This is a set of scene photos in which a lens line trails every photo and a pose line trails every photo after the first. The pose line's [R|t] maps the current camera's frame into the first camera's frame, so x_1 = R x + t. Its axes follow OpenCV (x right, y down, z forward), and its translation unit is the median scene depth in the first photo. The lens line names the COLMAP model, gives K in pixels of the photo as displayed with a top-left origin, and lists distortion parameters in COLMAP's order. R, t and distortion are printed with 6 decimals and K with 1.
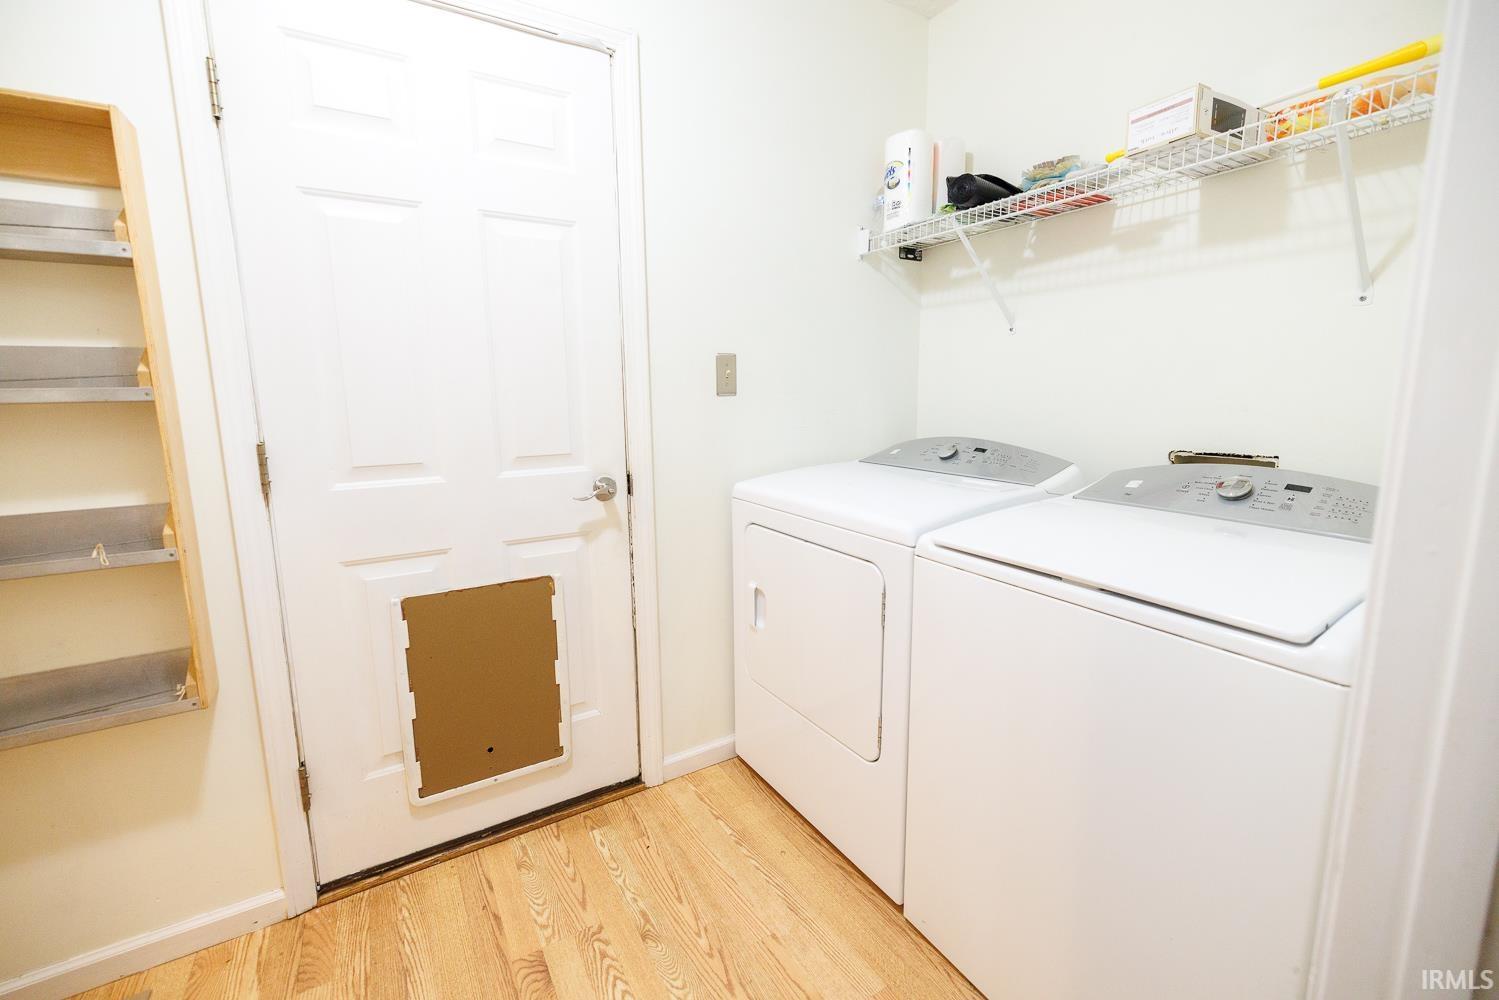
lens RADIAL K [[625.1, 0, 755.1], [0, 625.1, 492.3], [0, 0, 1]] dist [0.000571, -0.000224]
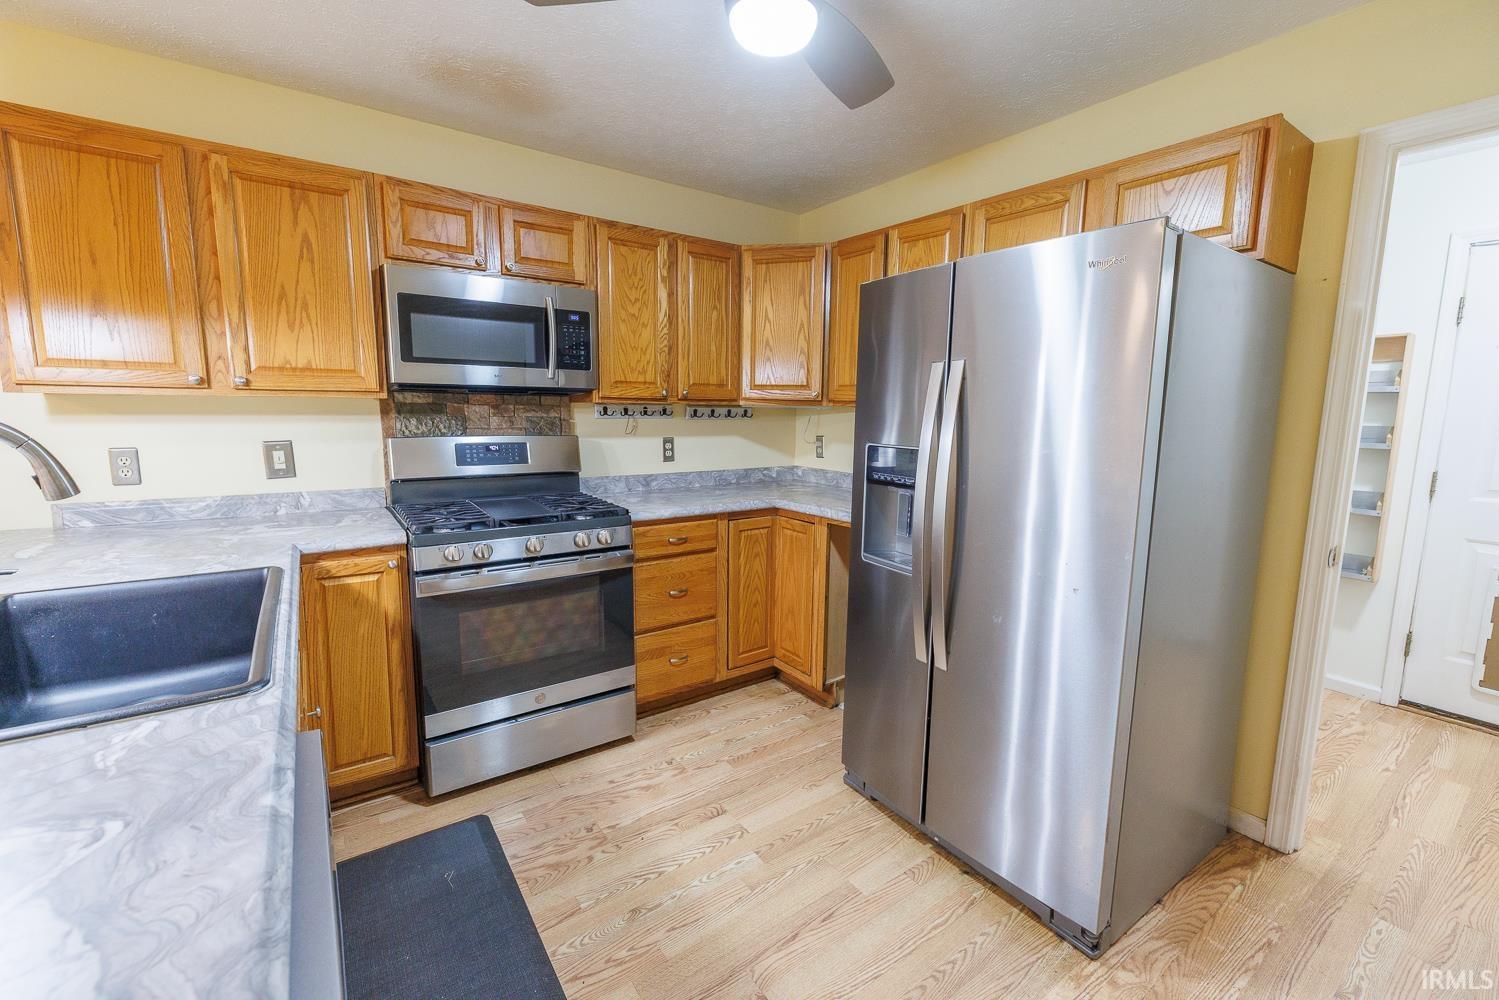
lens RADIAL K [[625.1, 0, 752.1], [0, 625.1, 493.4], [0, 0, 1]] dist [0.000571, -0.000224]
pose [[0.074519, 0.133319, -0.988268, 0.874913], [-0.172349, 0.977832, 0.118915, 0.107682], [0.982213, 0.161465, 0.095844, -1.124296]]
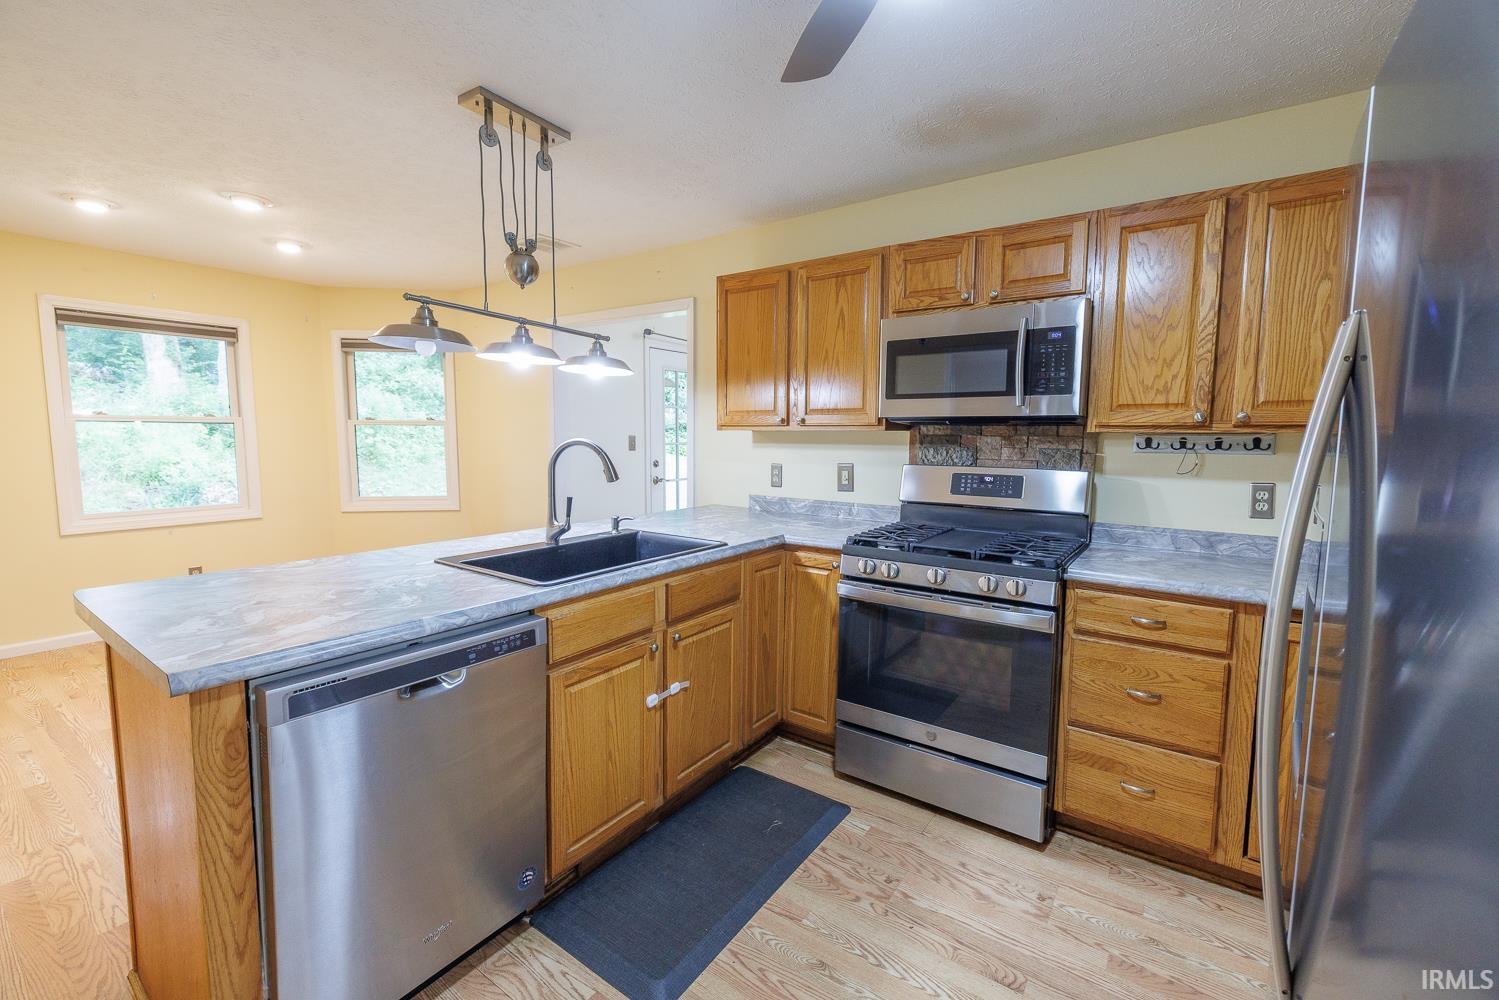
lens RADIAL K [[625.1, 0, 751.7], [0, 625.1, 493.5], [0, 0, 1]] dist [0.000571, -0.000224]
pose [[-0.916062, 0.027295, -0.400106, 0.409355], [-0.074833, 0.968524, 0.237406, 0.003707], [0.393992, 0.247420, -0.885186, -0.473596]]
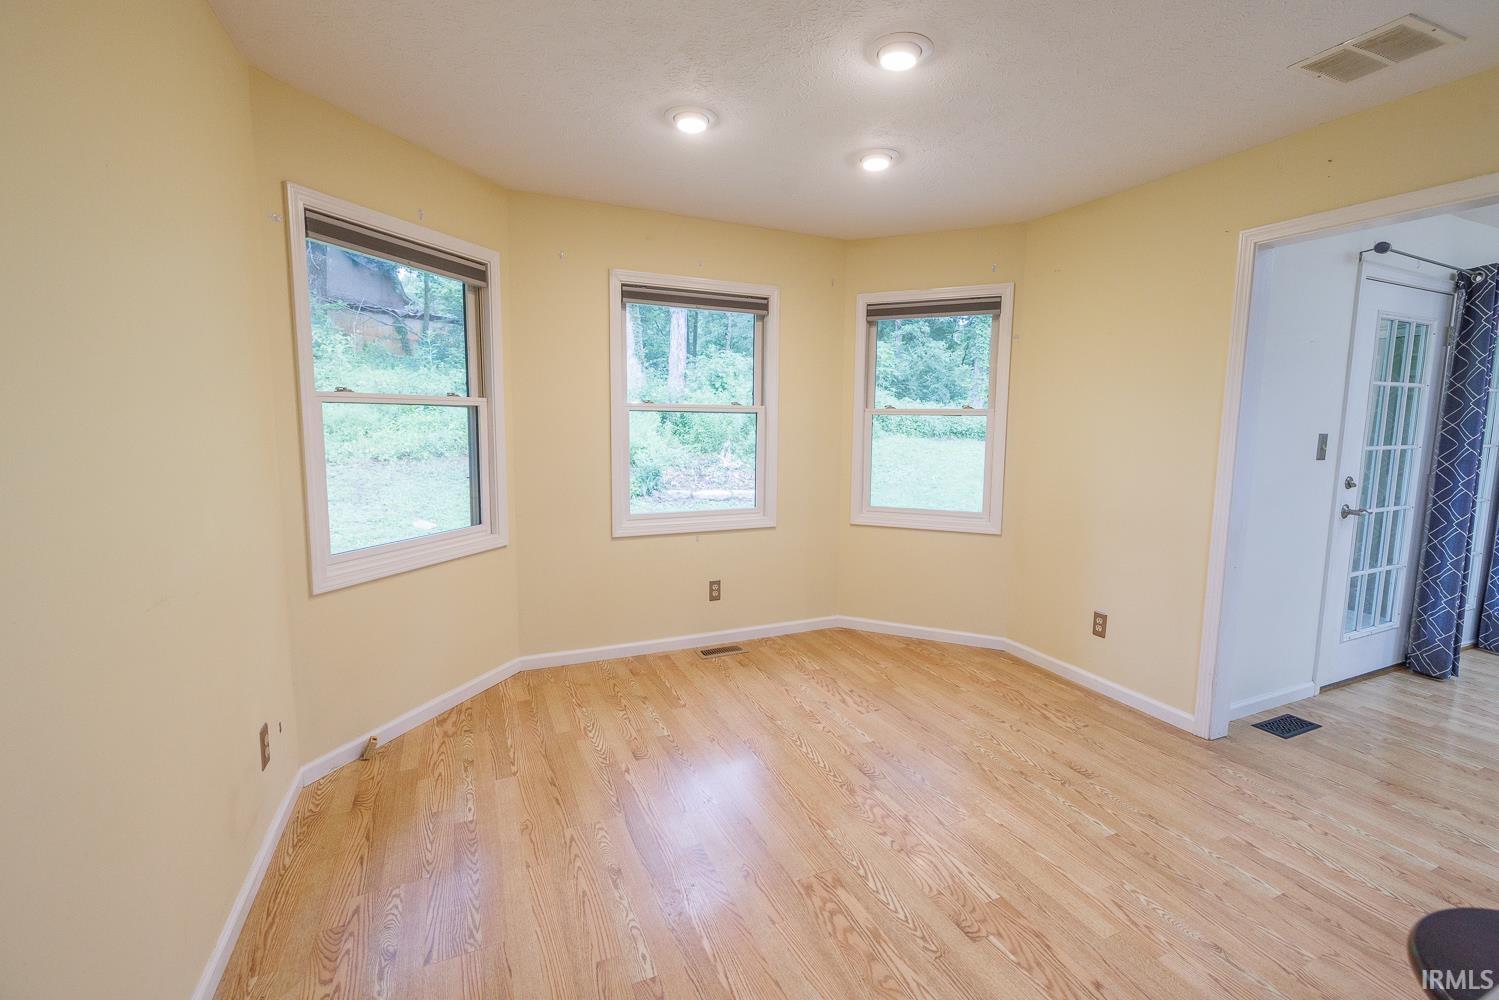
lens RADIAL K [[625.1, 0, 742.1], [0, 625.1, 489.6], [0, 0, 1]] dist [0.000571, -0.000224]
pose [[-0.991889, -0.031495, 0.123144, 1.079267], [0.002756, 0.963259, 0.268559, 0.163640], [-0.127078, 0.266720, -0.955359, -1.487078]]
